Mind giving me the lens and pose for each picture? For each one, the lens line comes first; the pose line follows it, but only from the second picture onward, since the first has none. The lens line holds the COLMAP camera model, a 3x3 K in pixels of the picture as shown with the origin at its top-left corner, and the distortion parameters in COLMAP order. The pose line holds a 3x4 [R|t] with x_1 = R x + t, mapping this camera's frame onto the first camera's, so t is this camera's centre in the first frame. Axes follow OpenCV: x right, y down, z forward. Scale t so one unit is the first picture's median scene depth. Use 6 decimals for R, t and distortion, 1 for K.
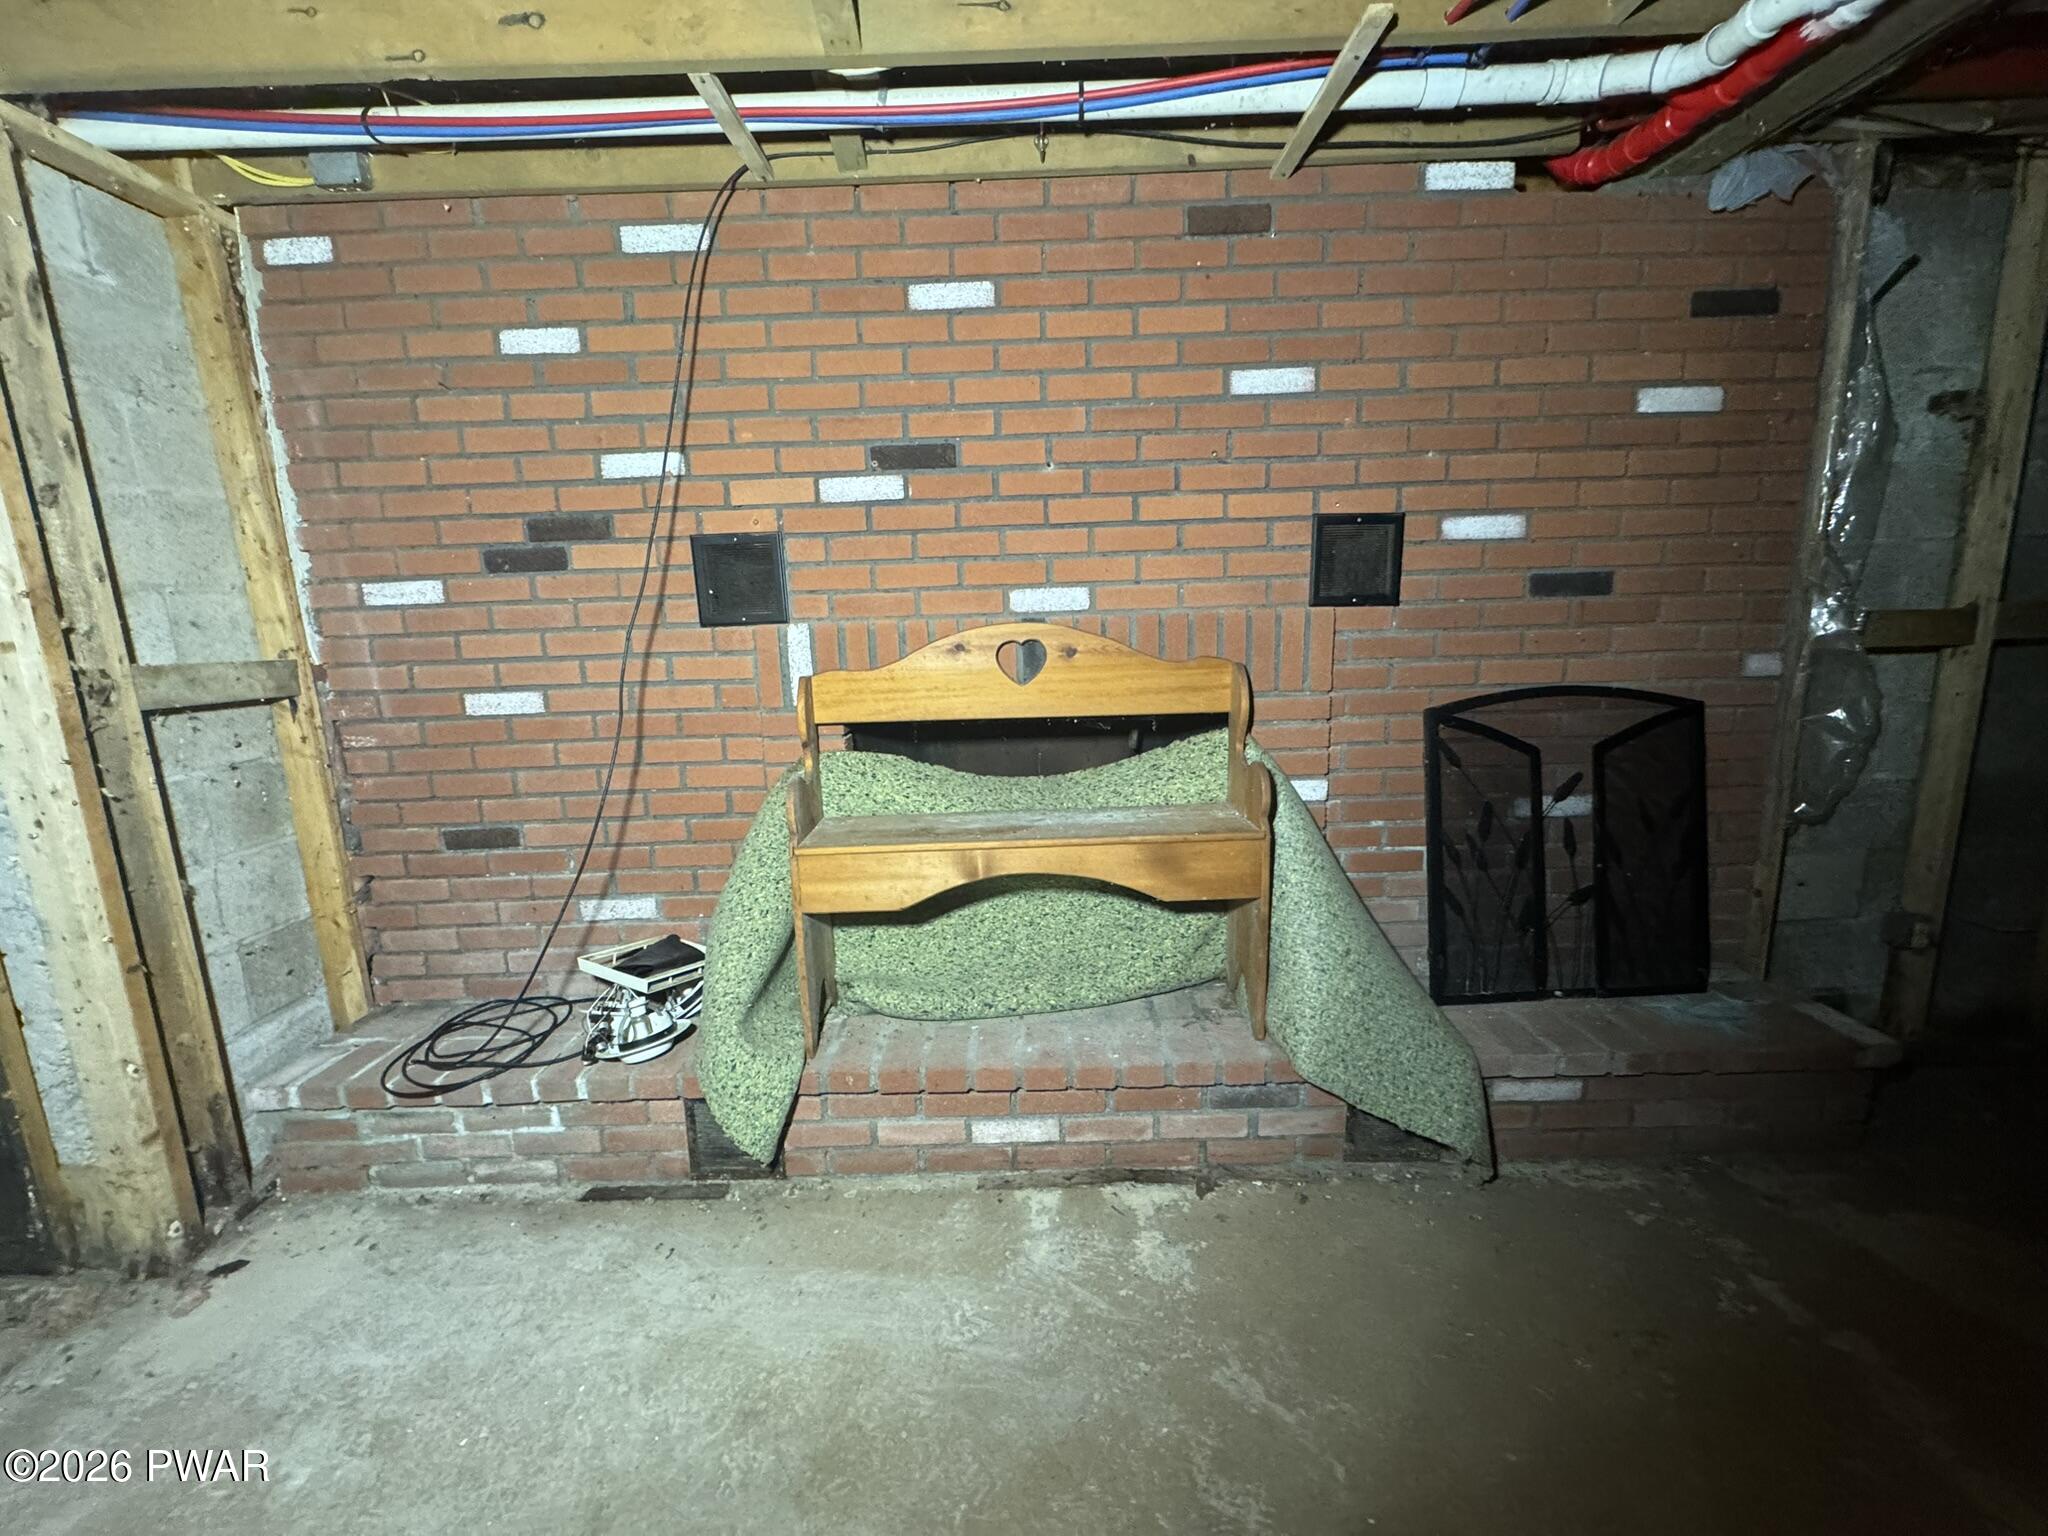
lens RADIAL K [[816.1, 0, 1021.7], [0, 816.1, 766.4], [0, 0, 1]] dist [0.000473, 0.000238]
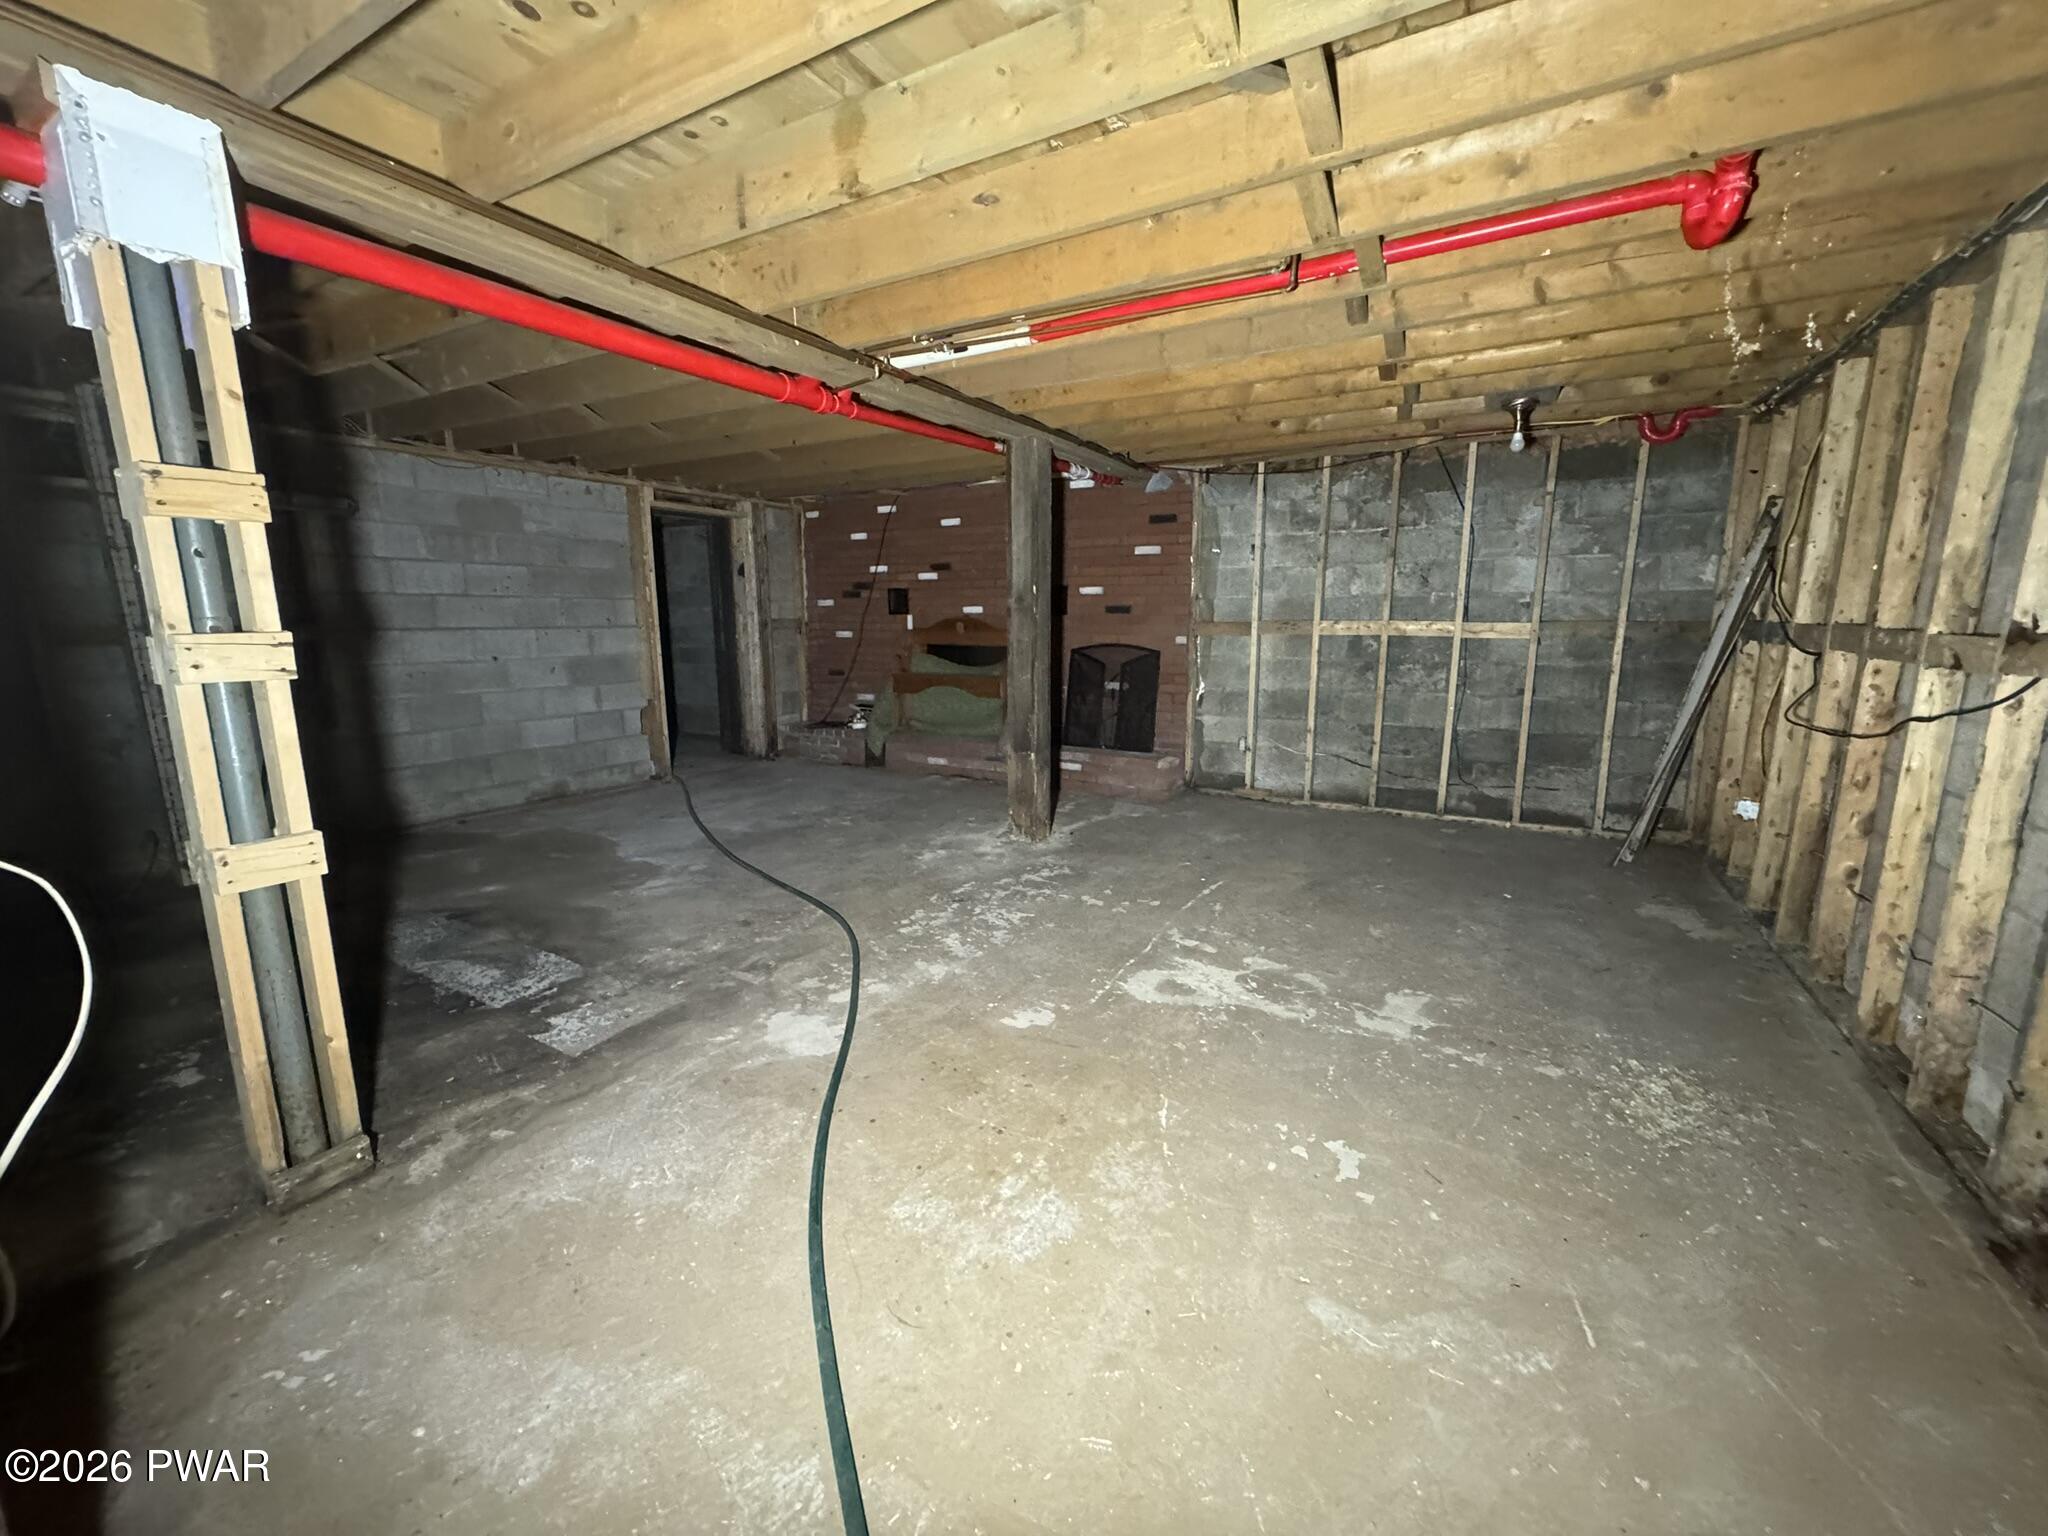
lens RADIAL K [[816.1, 0, 1021.5], [0, 816.1, 762.8], [0, 0, 1]] dist [0.000473, 0.000238]
pose [[0.870584, 0.117775, -0.477717, 1.870849], [-0.114742, 0.992756, 0.035647, 0.272167], [0.478454, 0.023780, 0.877791, -1.803557]]
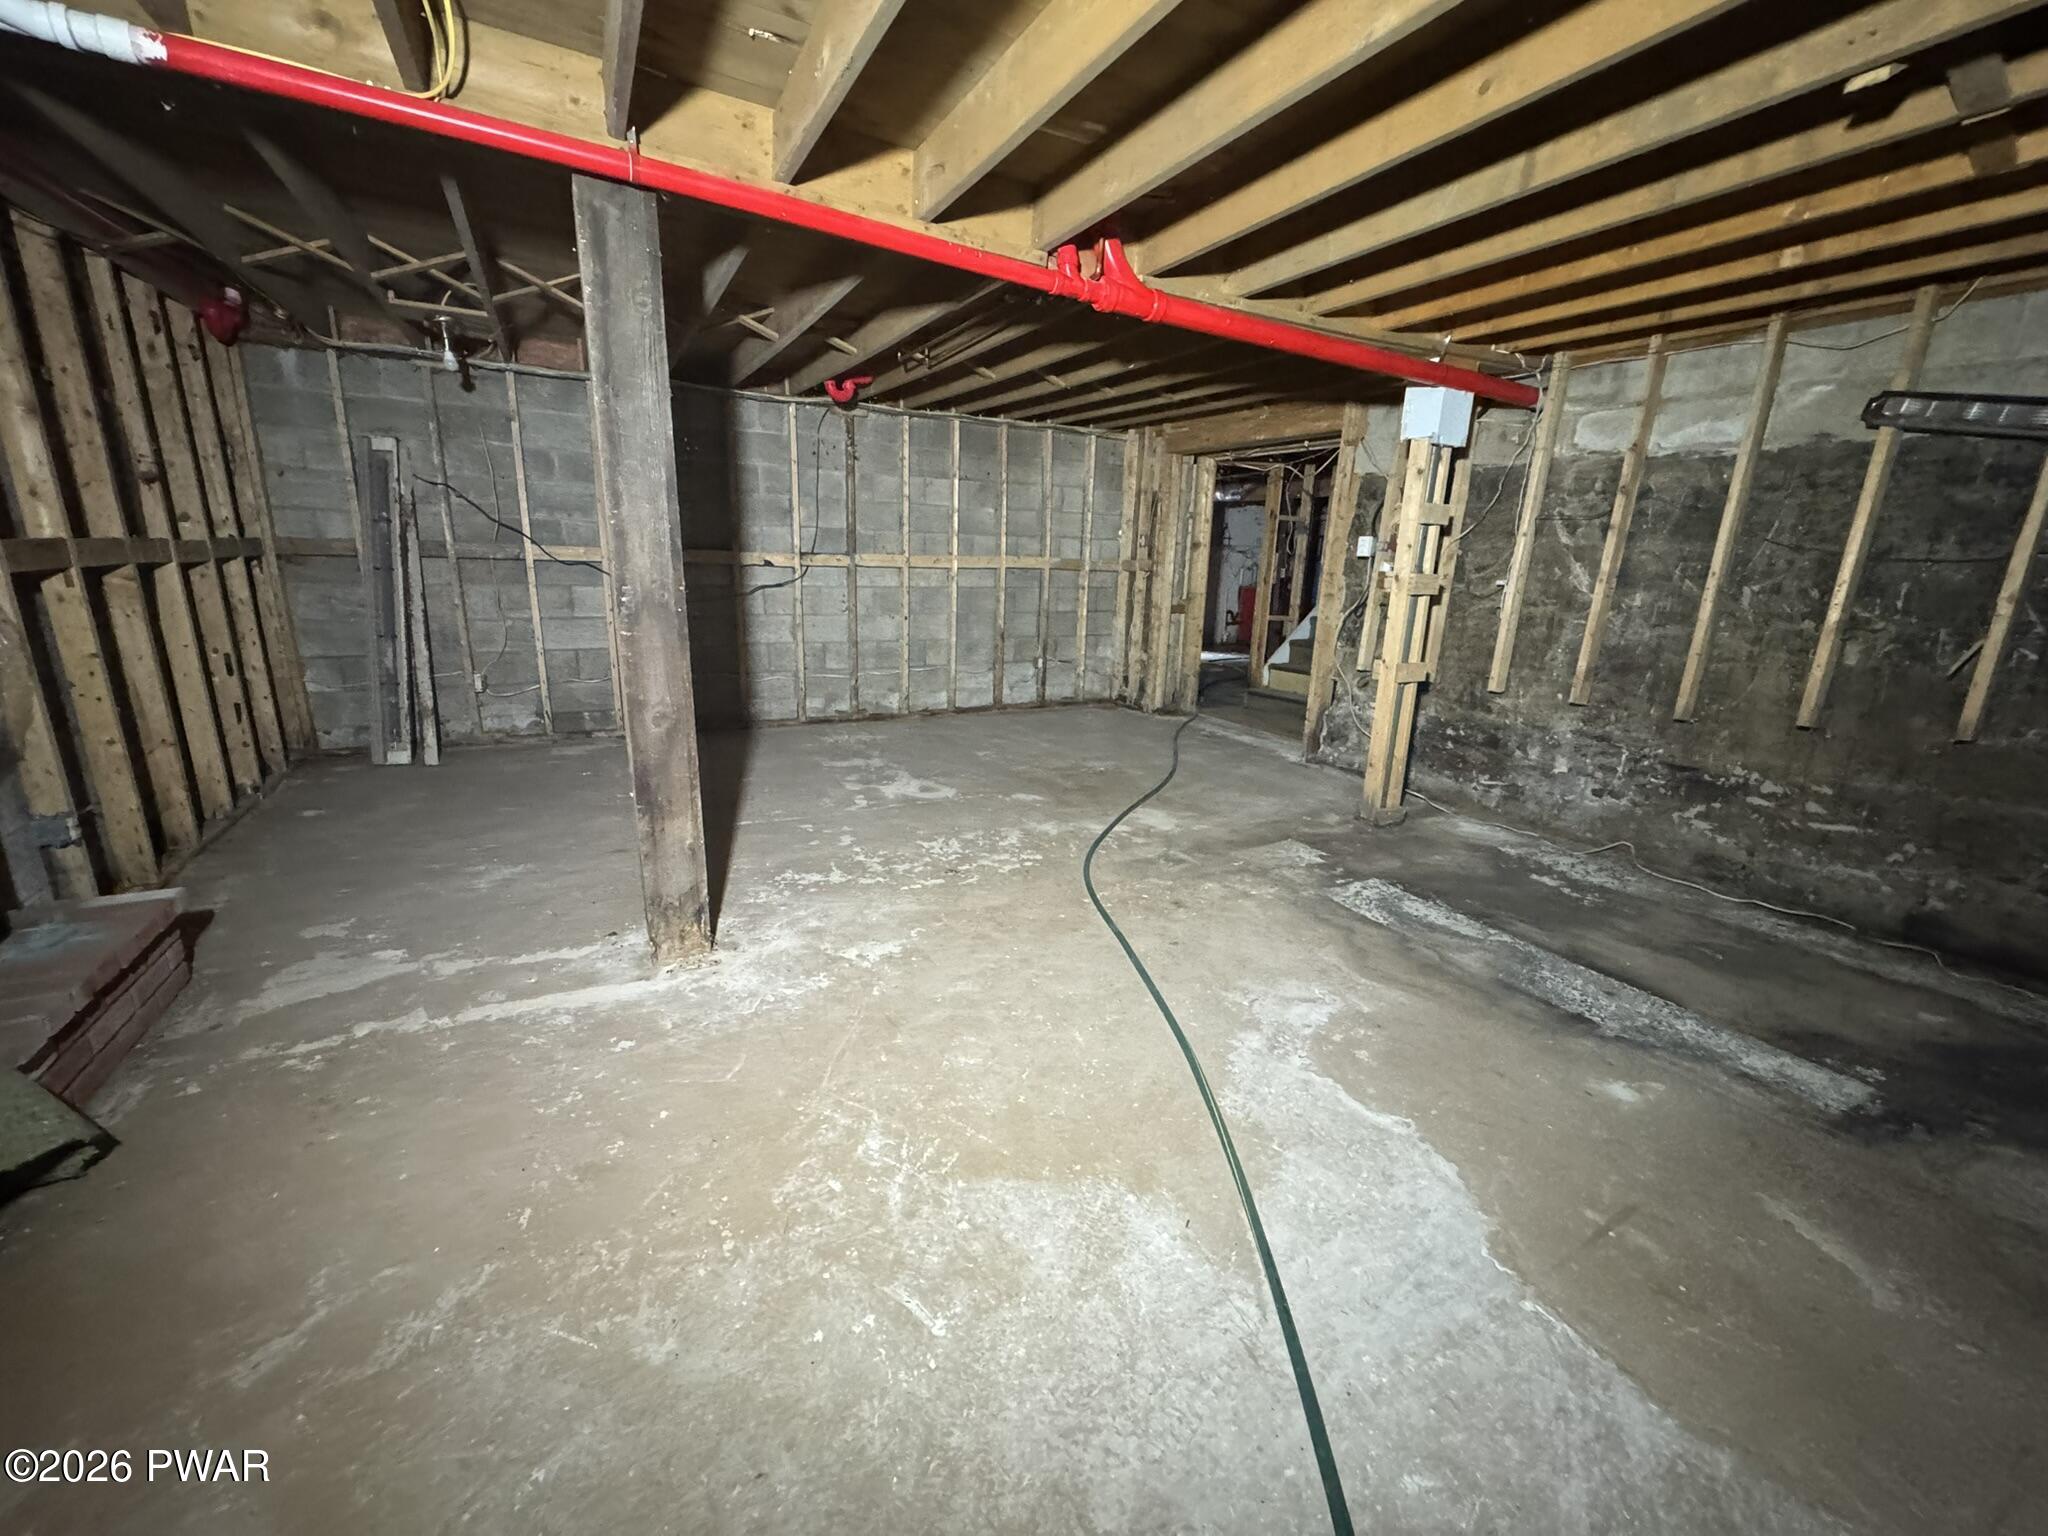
lens RADIAL K [[816.1, 0, 1020.9], [0, 816.1, 765.6], [0, 0, 1]] dist [0.000473, 0.000238]
pose [[-0.481008, -0.207010, 0.851926, -1.932163], [0.147102, 0.938892, 0.311197, -0.220105], [-0.864287, 0.275008, -0.421163, 1.475635]]
